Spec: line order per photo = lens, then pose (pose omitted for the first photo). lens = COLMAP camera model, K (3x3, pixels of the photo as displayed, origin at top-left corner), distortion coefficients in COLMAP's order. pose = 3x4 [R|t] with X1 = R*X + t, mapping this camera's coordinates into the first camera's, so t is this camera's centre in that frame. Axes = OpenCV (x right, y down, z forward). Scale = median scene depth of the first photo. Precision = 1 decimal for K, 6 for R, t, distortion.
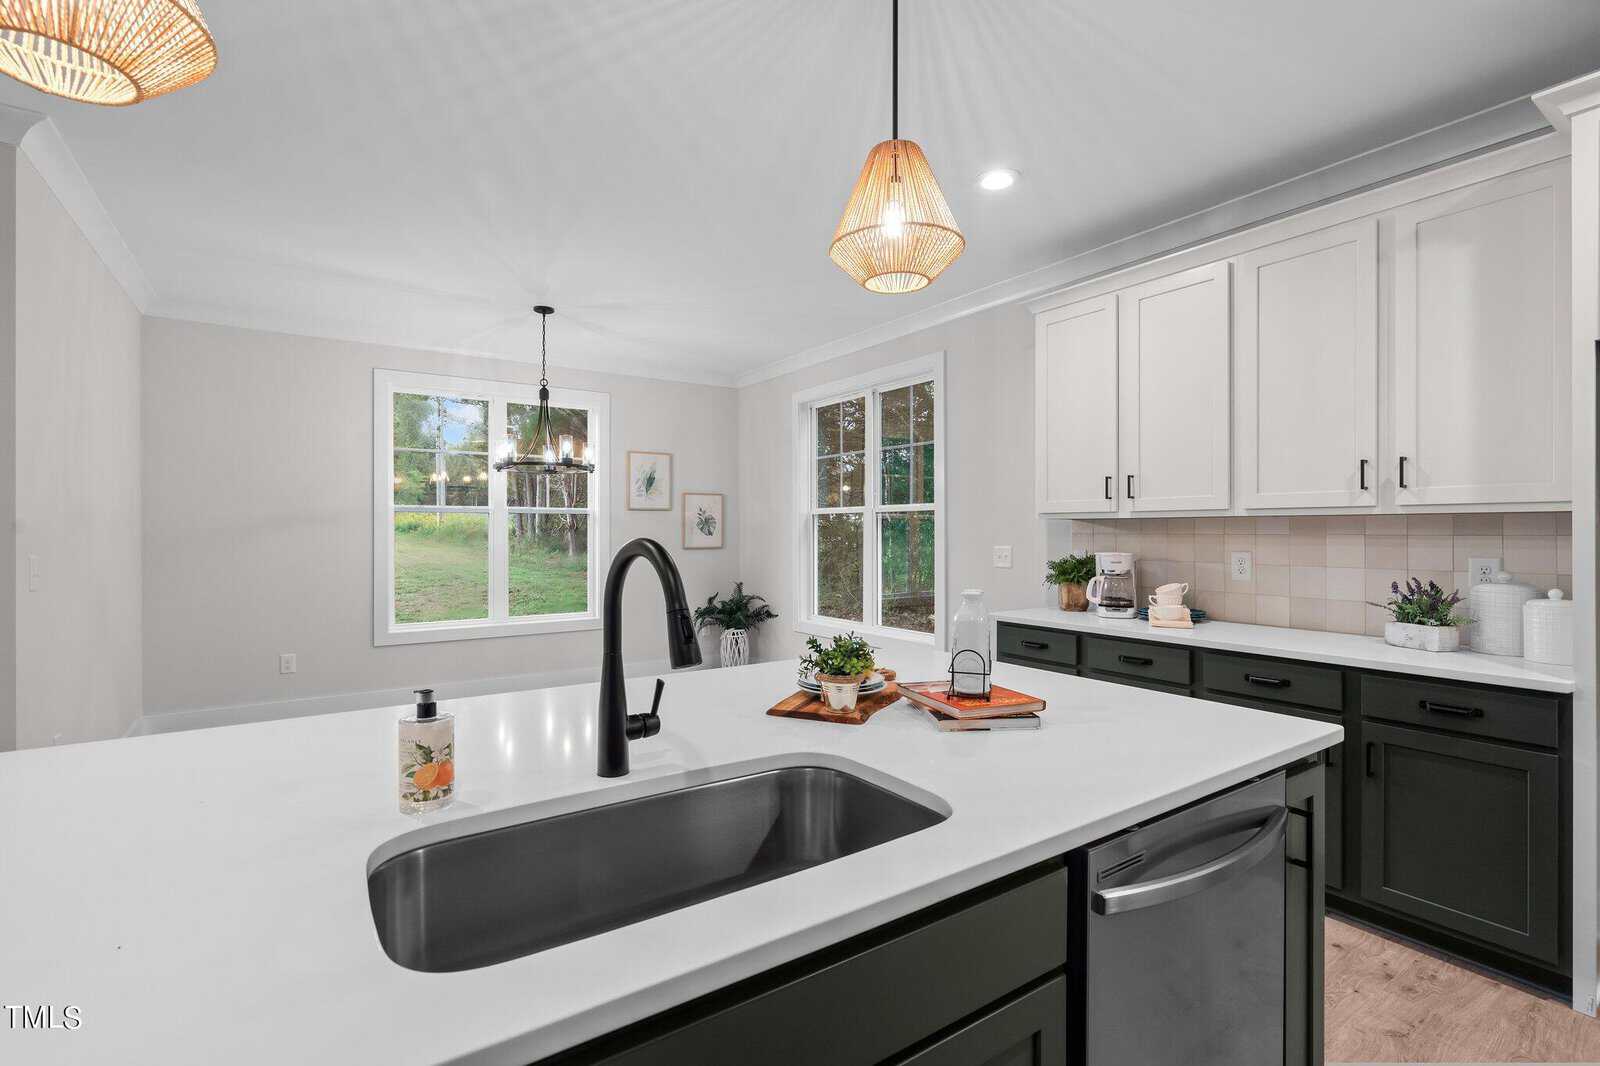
lens RADIAL K [[729.0, 0, 787.4], [0, 729.0, 526.9], [0, 0, 1]] dist [0.000113, 0.000445]
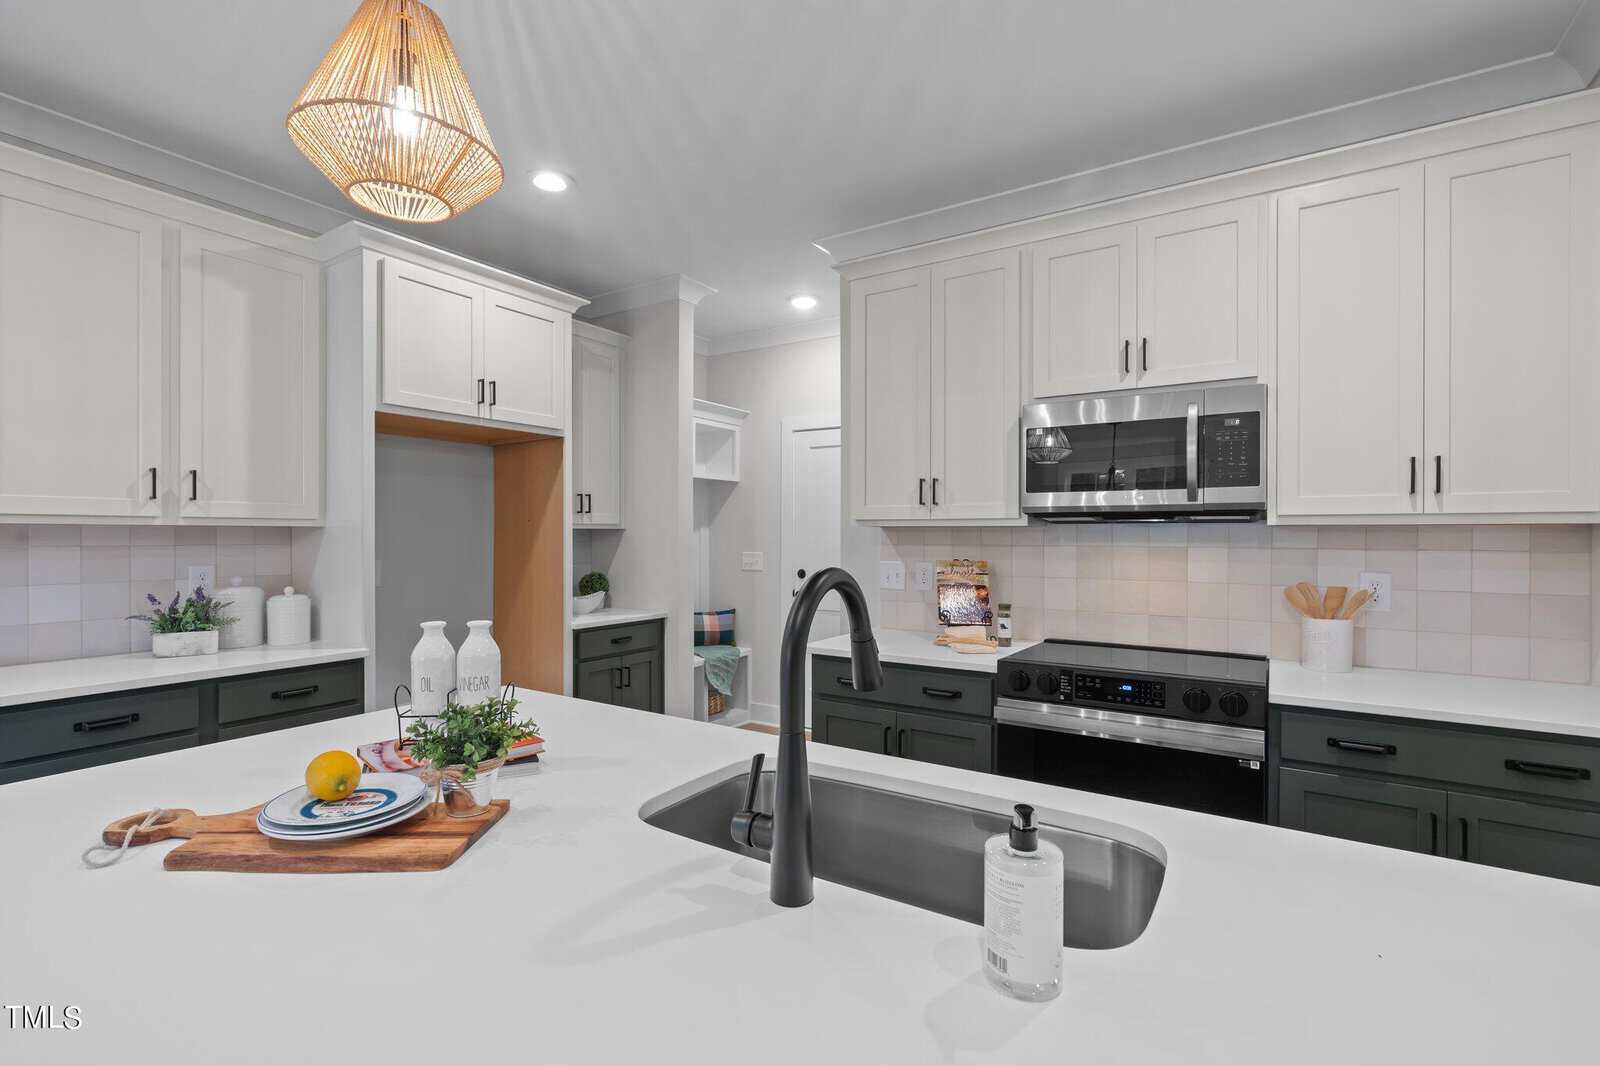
lens RADIAL K [[729.0, 0, 798.7], [0, 729.0, 539.3], [0, 0, 1]] dist [0.000113, 0.000445]
pose [[-0.396640, -0.006874, 0.917949, -0.231728], [-0.008395, 0.999957, 0.003861, -0.005395], [-0.917936, -0.006175, -0.396681, 0.327342]]
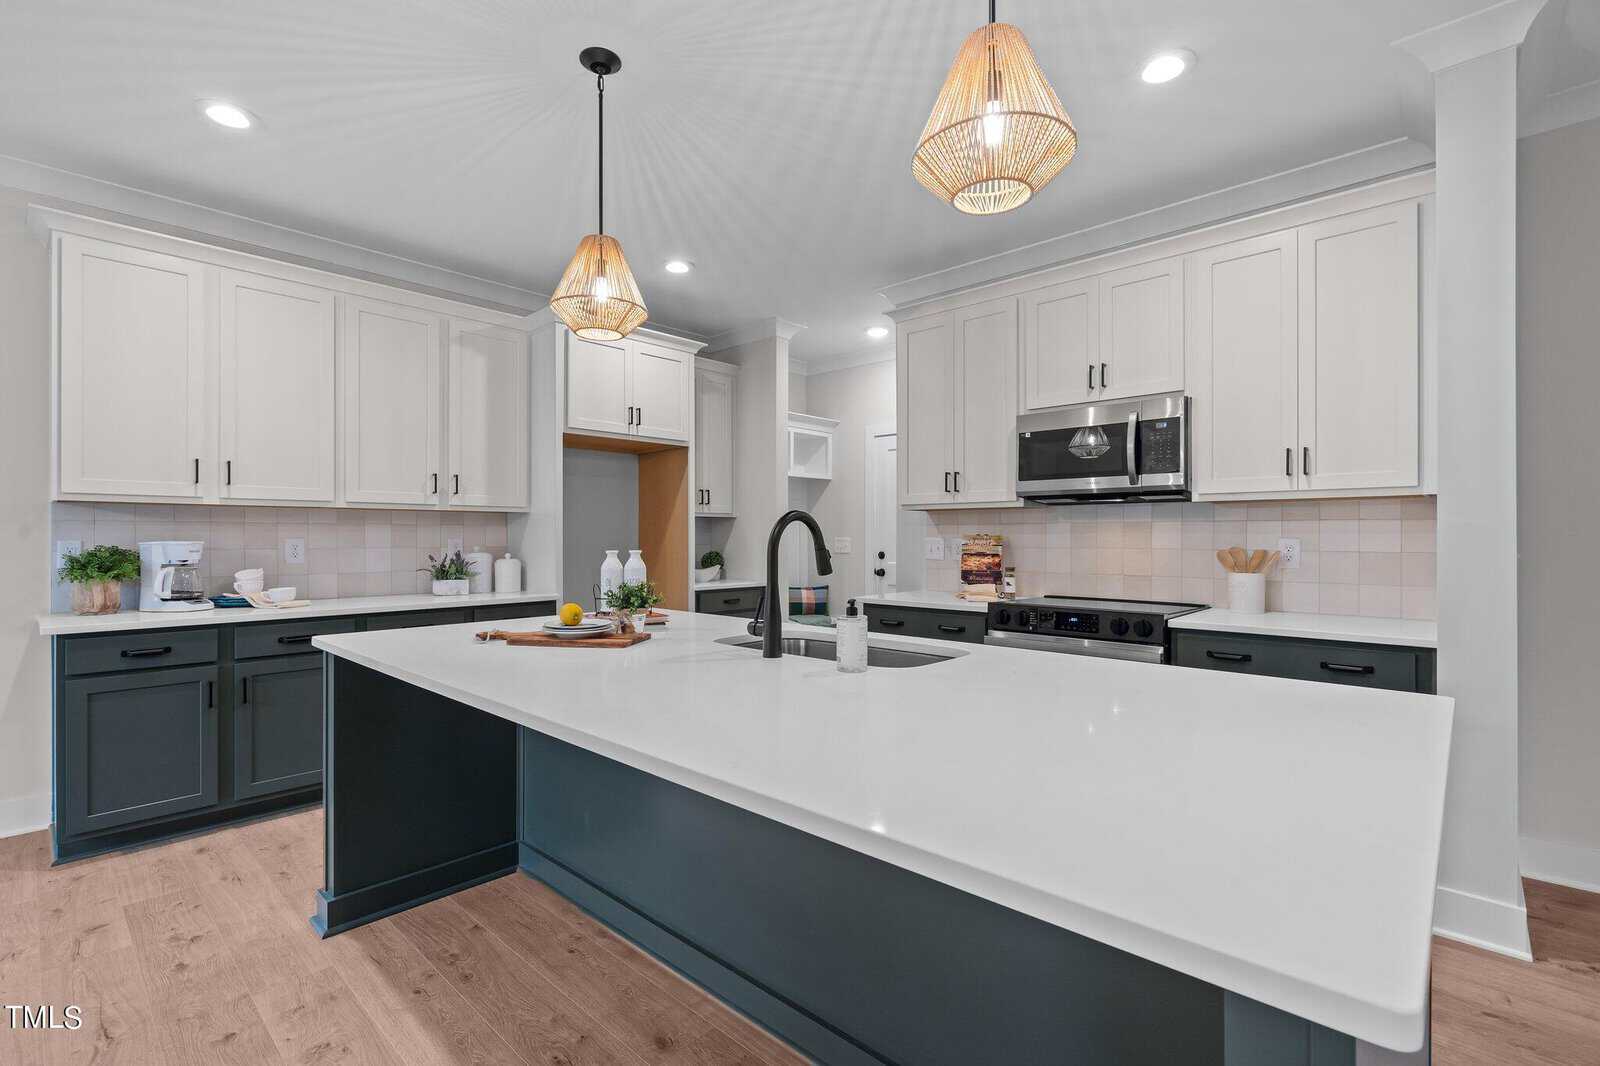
lens RADIAL K [[729.0, 0, 800.8], [0, 729.0, 535.6], [0, 0, 1]] dist [0.000113, 0.000445]
pose [[-0.232859, 0.001165, 0.972510, -0.461322], [-0.006377, 0.999976, -0.002724, 0.018906], [-0.972490, -0.006836, -0.232846, 0.335129]]
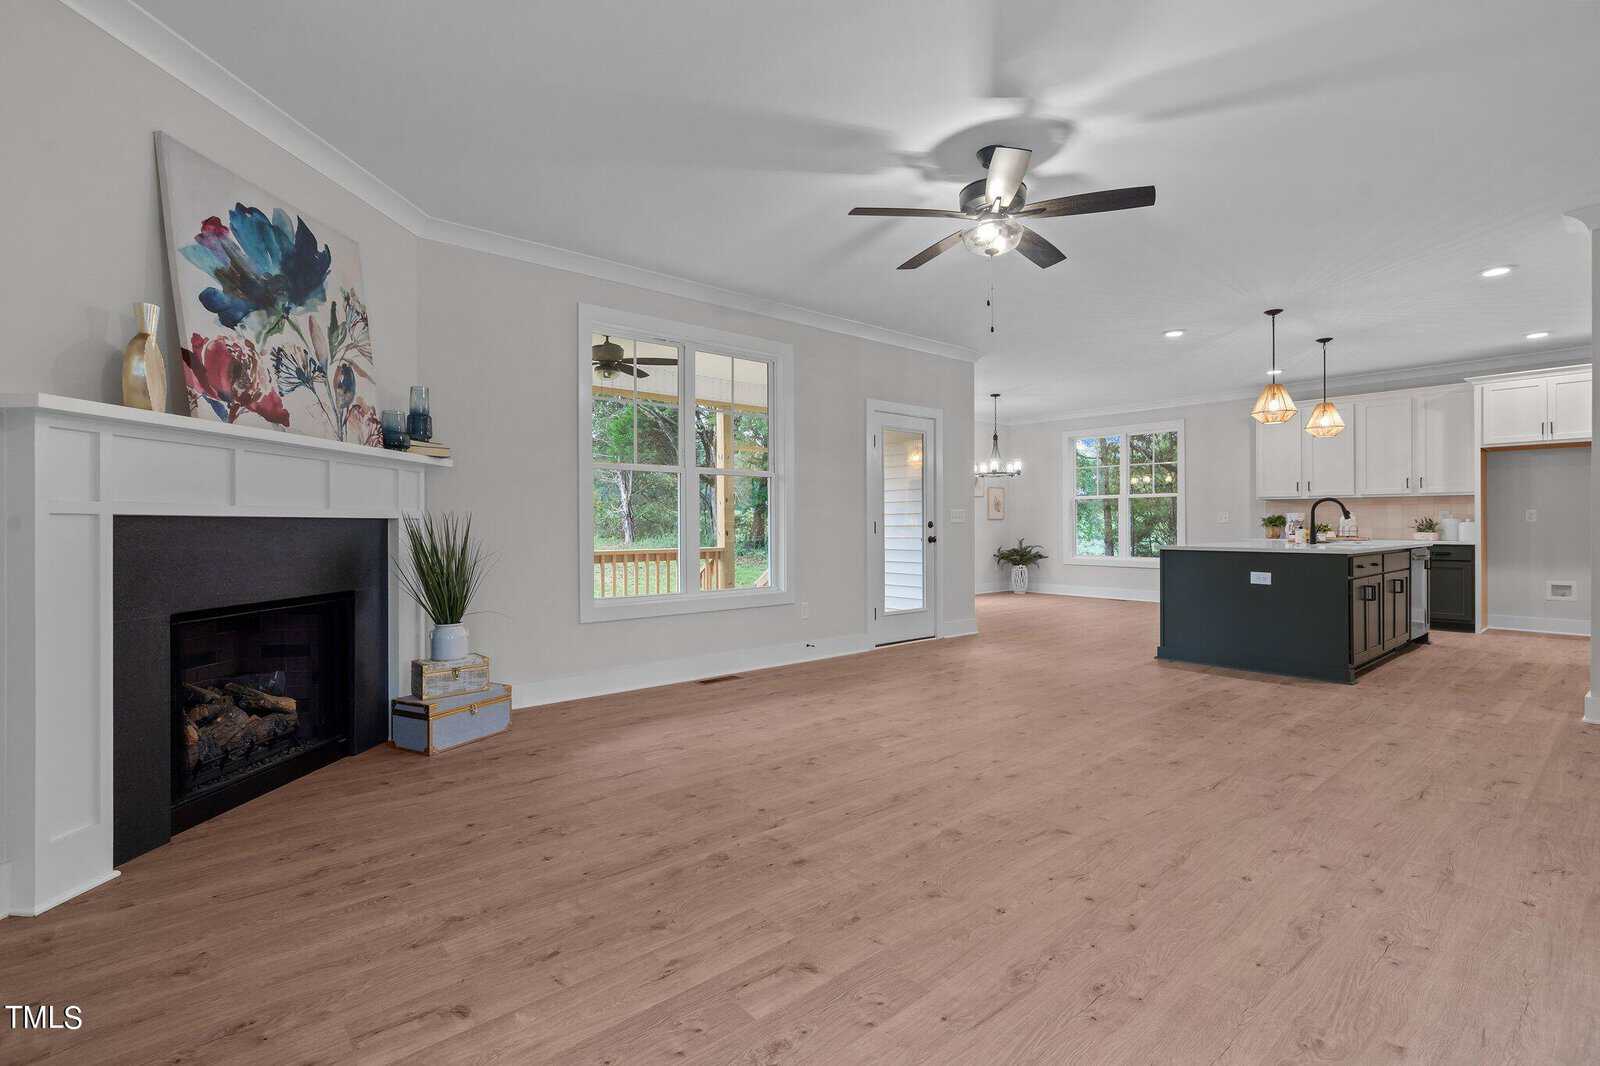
lens RADIAL K [[729.0, 0, 786.8], [0, 729.0, 519.7], [0, 0, 1]] dist [0.000113, 0.000445]
pose [[0.994253, -0.000925, 0.107054, -1.127655], [0.000909, 1.000000, 0.000196, 0.041325], [-0.107055, -0.000098, 0.994253, -0.931027]]
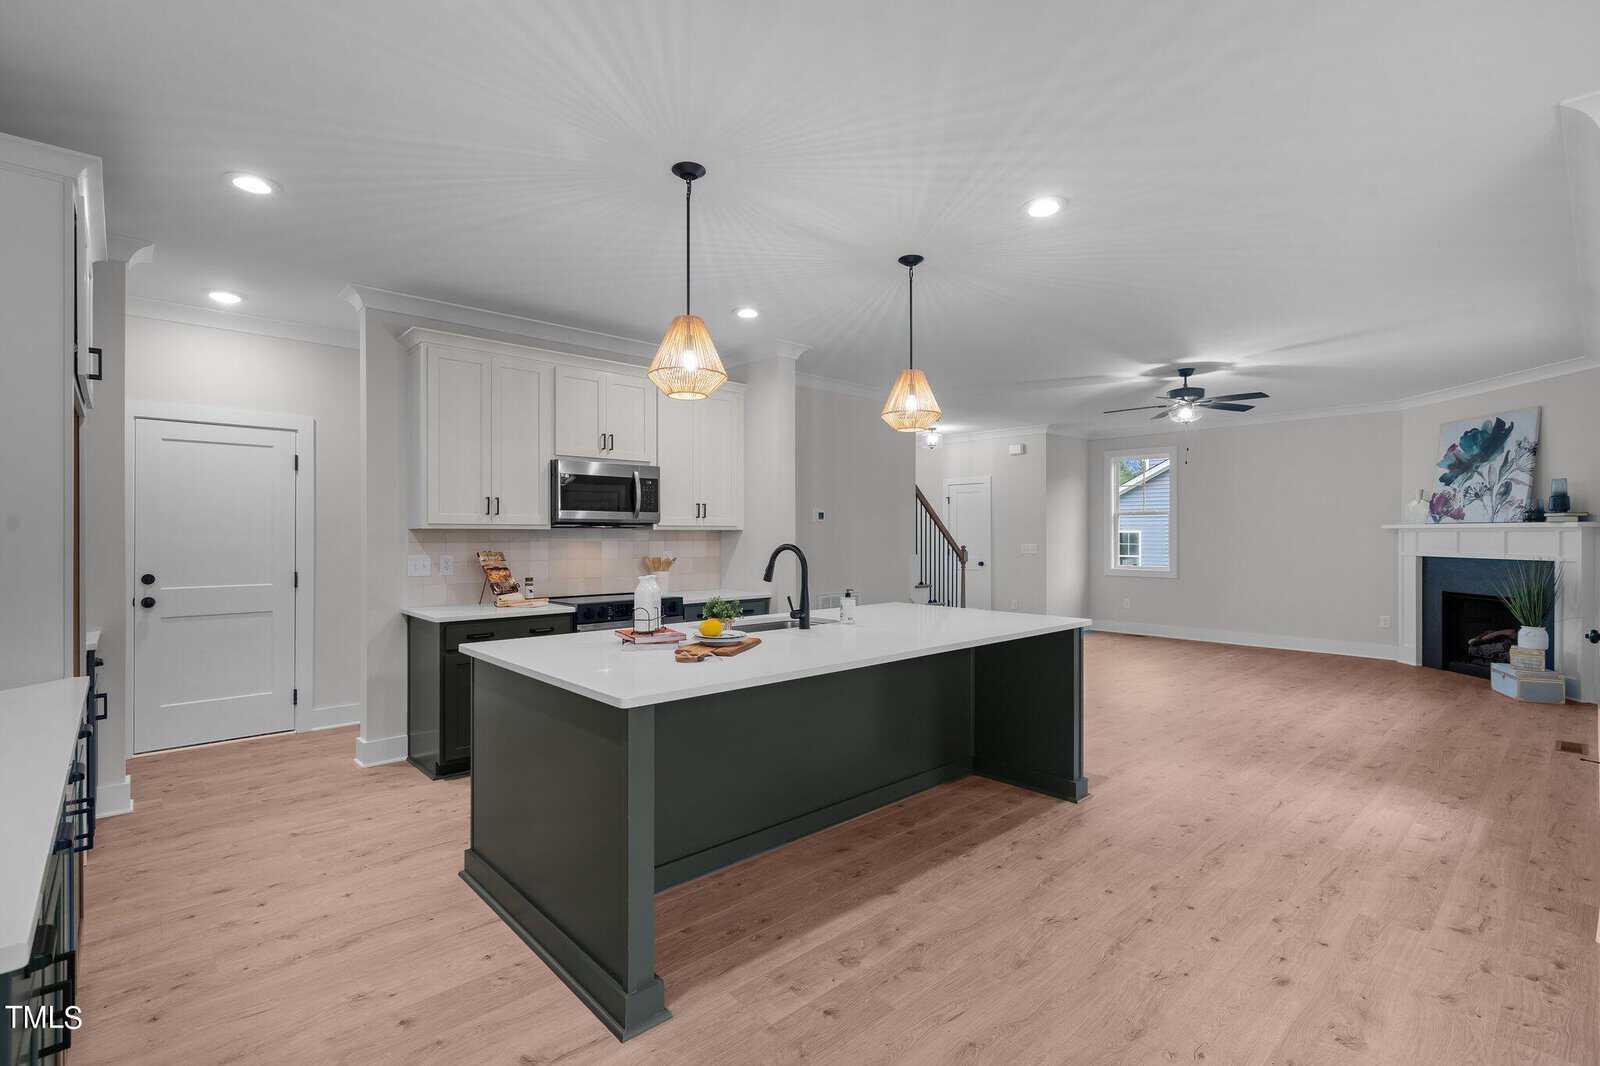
lens RADIAL K [[729.0, 0, 795.9], [0, 729.0, 531.3], [0, 0, 1]] dist [0.000113, 0.000445]
pose [[-0.988253, -0.000044, -0.152824, 0.053715], [0.001422, 0.999954, -0.009486, -0.003027], [0.152817, -0.009592, -0.988208, 0.953984]]
